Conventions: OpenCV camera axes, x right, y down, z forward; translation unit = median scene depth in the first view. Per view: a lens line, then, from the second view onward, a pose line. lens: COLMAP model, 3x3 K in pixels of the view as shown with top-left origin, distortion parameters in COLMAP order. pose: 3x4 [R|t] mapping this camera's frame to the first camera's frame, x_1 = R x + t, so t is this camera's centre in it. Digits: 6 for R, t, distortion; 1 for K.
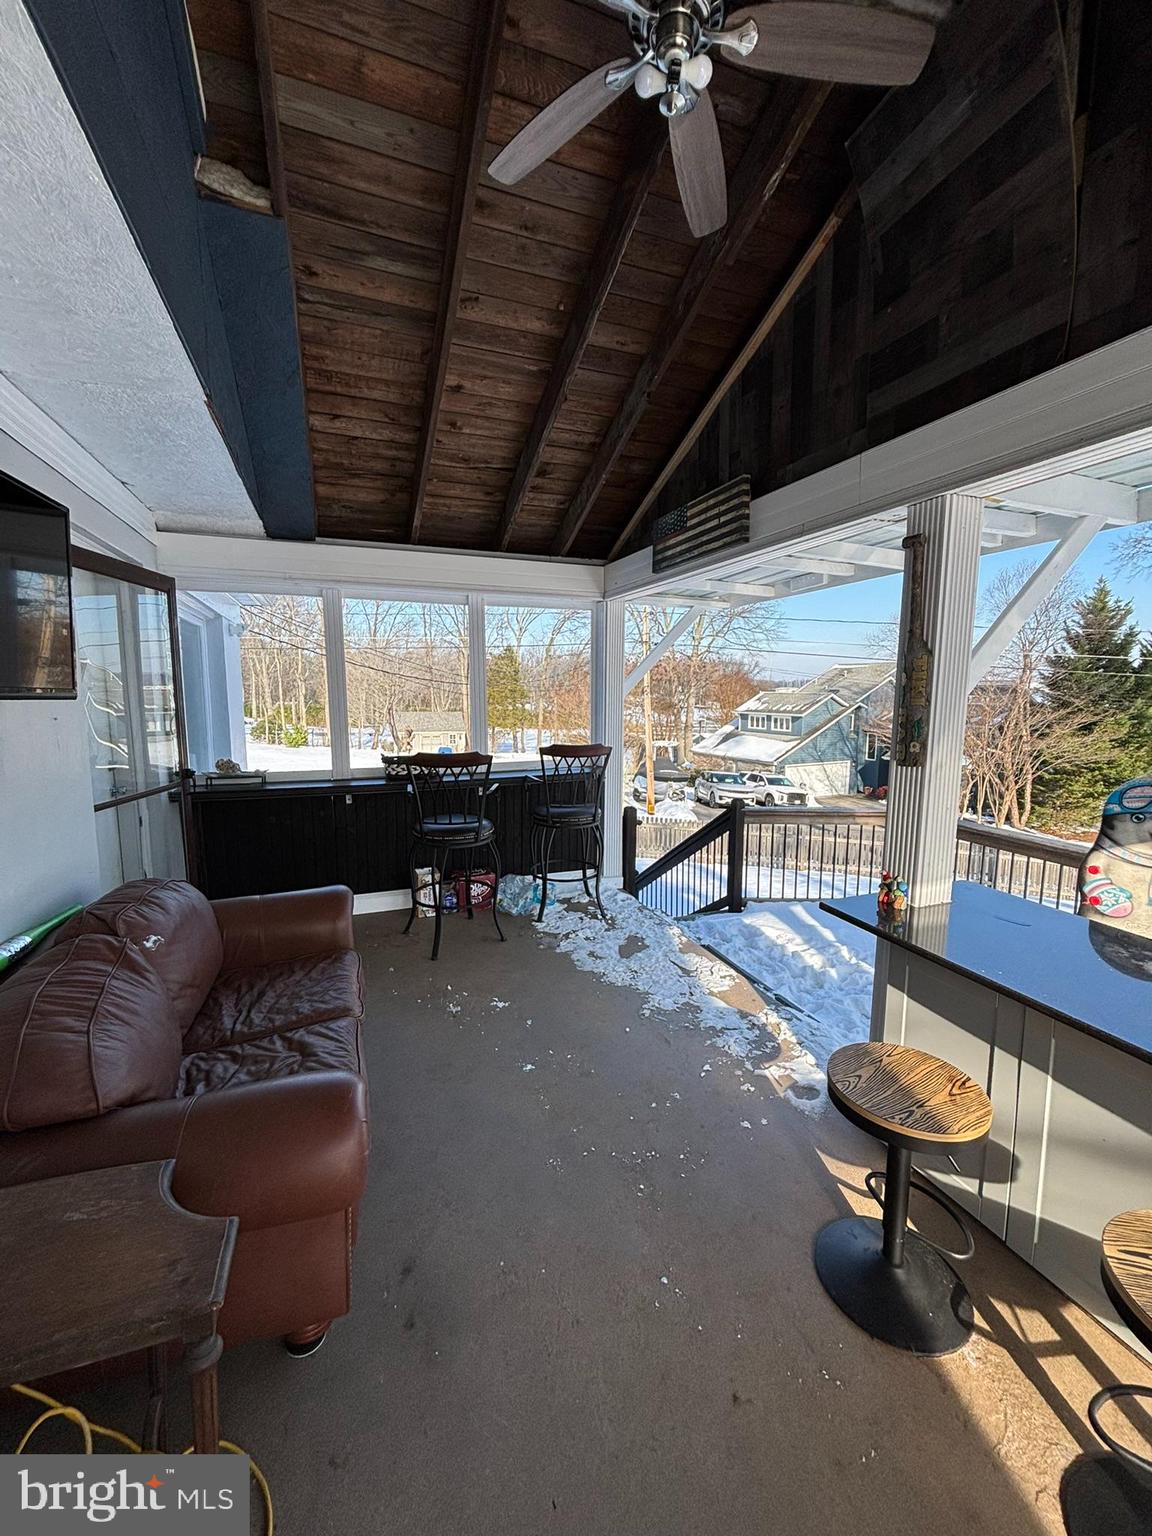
lens RADIAL K [[618.1, 0, 577.3], [0, 618.1, 767.9], [0, 0, 1]] dist [-0.006415, 0.002077]
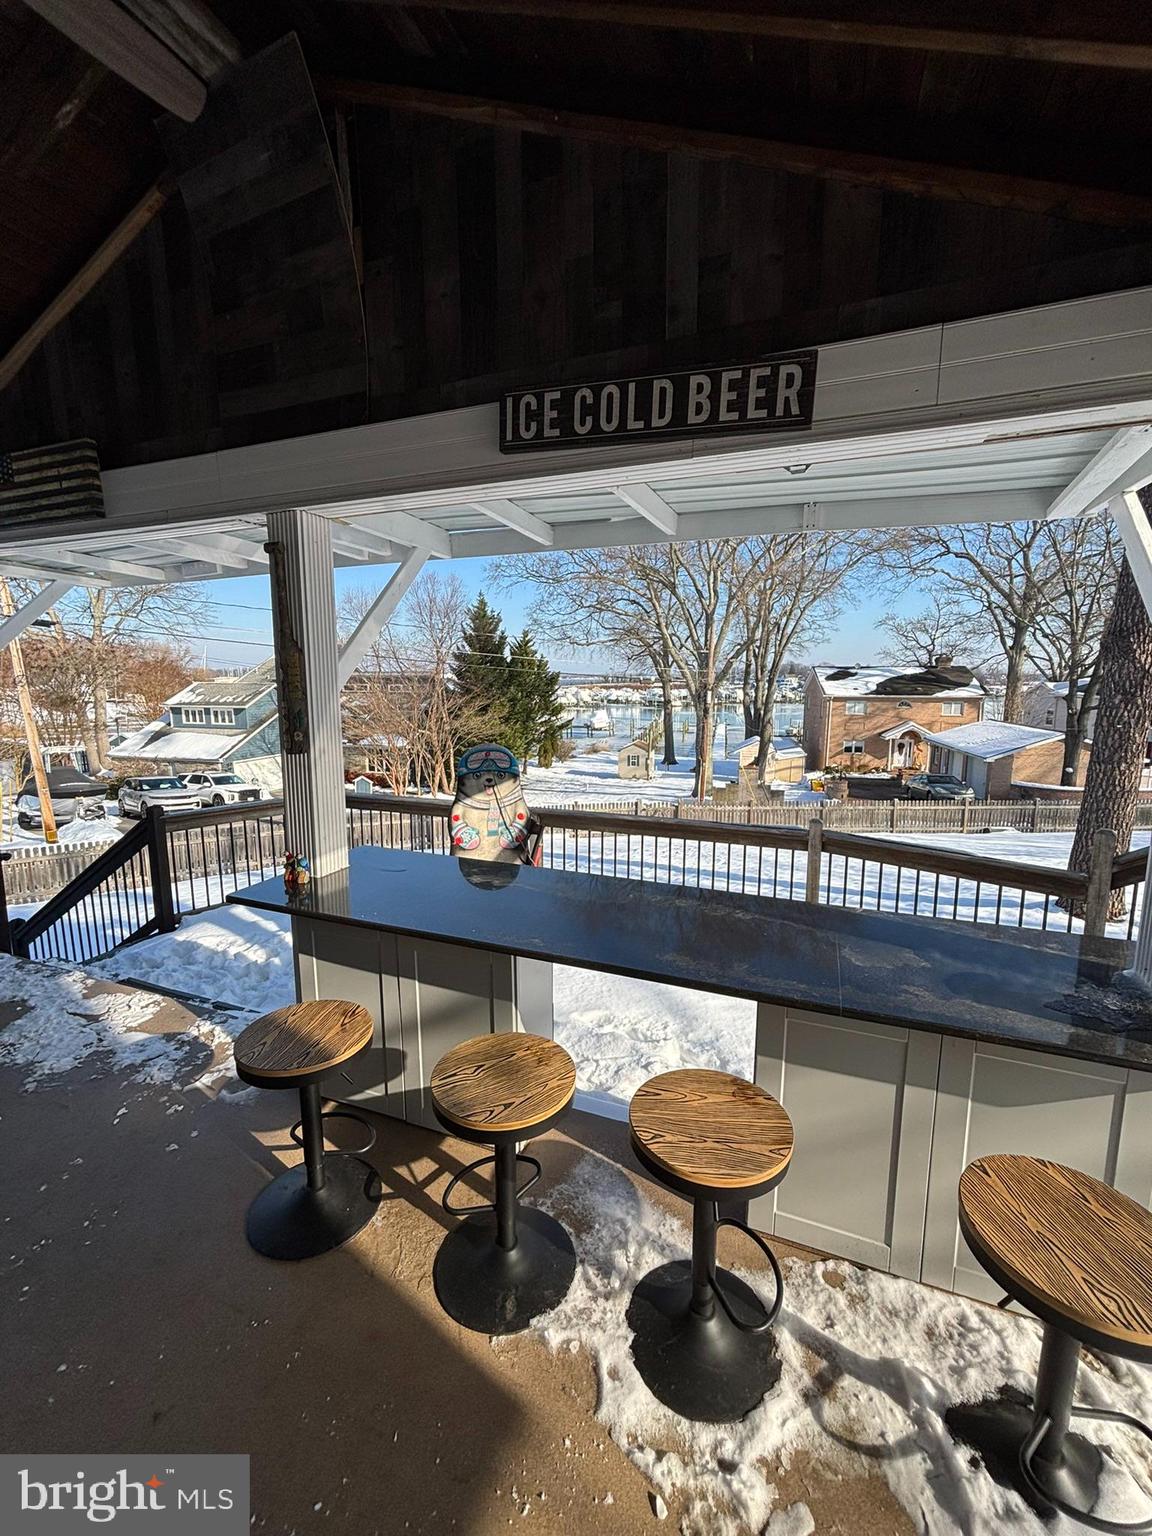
lens RADIAL K [[618.1, 0, 585.8], [0, 618.1, 767.1], [0, 0, 1]] dist [-0.006415, 0.002077]
pose [[0.667594, -0.107633, 0.736704, 0.055983], [0.096009, 0.993679, 0.058175, 0.005473], [-0.738309, 0.031893, 0.673708, -0.103472]]
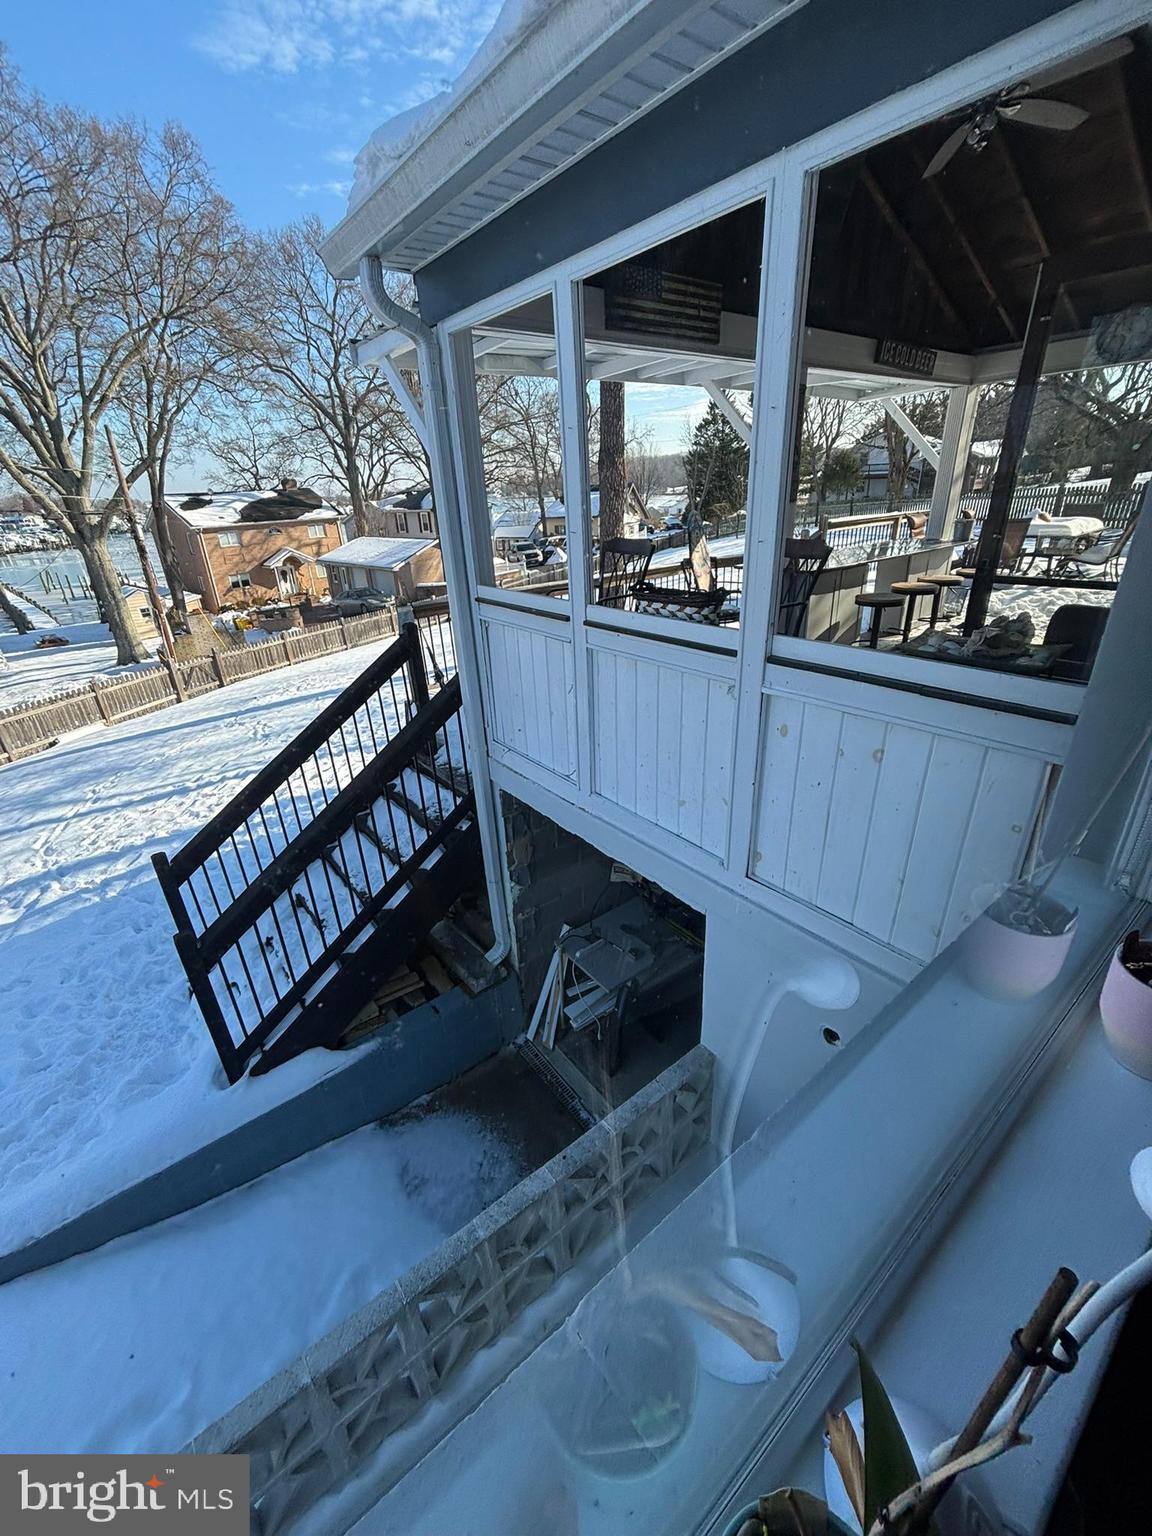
lens RADIAL K [[618.1, 0, 576.4], [0, 618.1, 765.3], [0, 0, 1]] dist [-0.006415, 0.002077]
pose [[-0.292279, -0.381310, 0.877027, -1.272170], [0.170047, 0.881737, 0.440028, -0.227777], [-0.941094, 0.277747, -0.192872, 2.001158]]
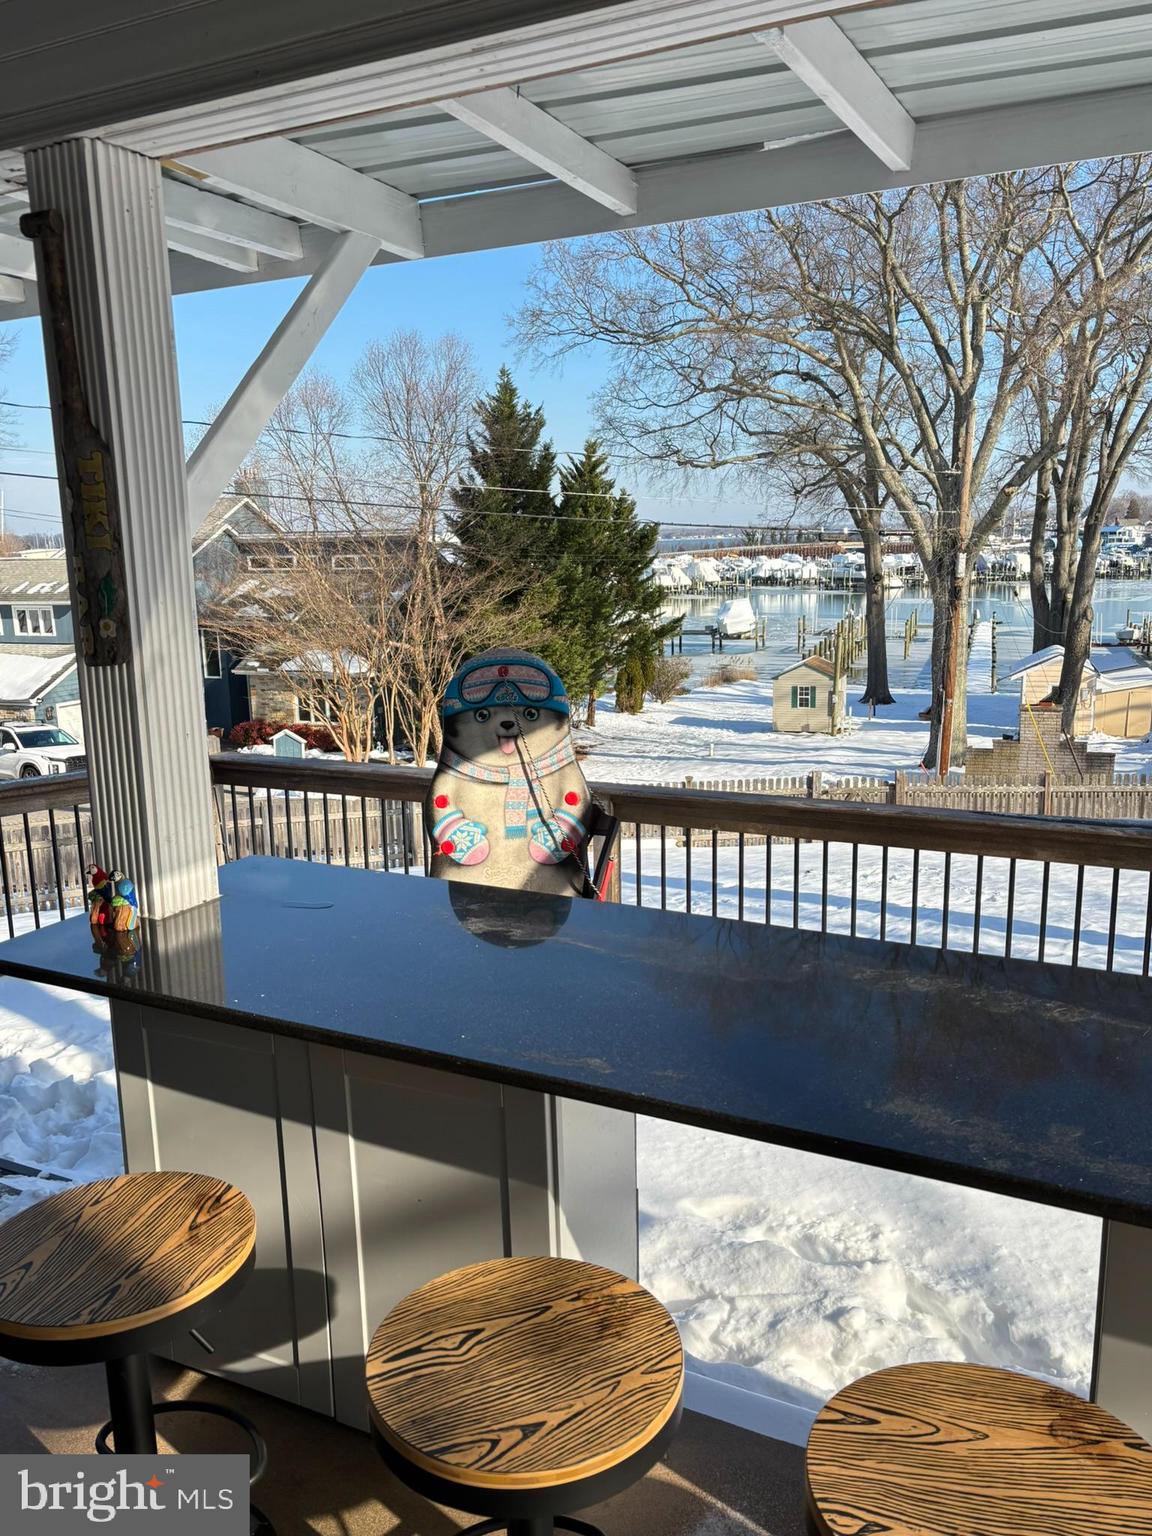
lens RADIAL K [[1181.0, 0, 579.6], [0, 1181.0, 784.9], [0, 0, 1]] dist [0.008995, 0.021122]
pose [[0.743671, -0.152679, 0.650879, 0.133453], [0.109248, 0.988240, 0.106992, 0.029173], [-0.659559, -0.008460, 0.751605, -0.033388]]
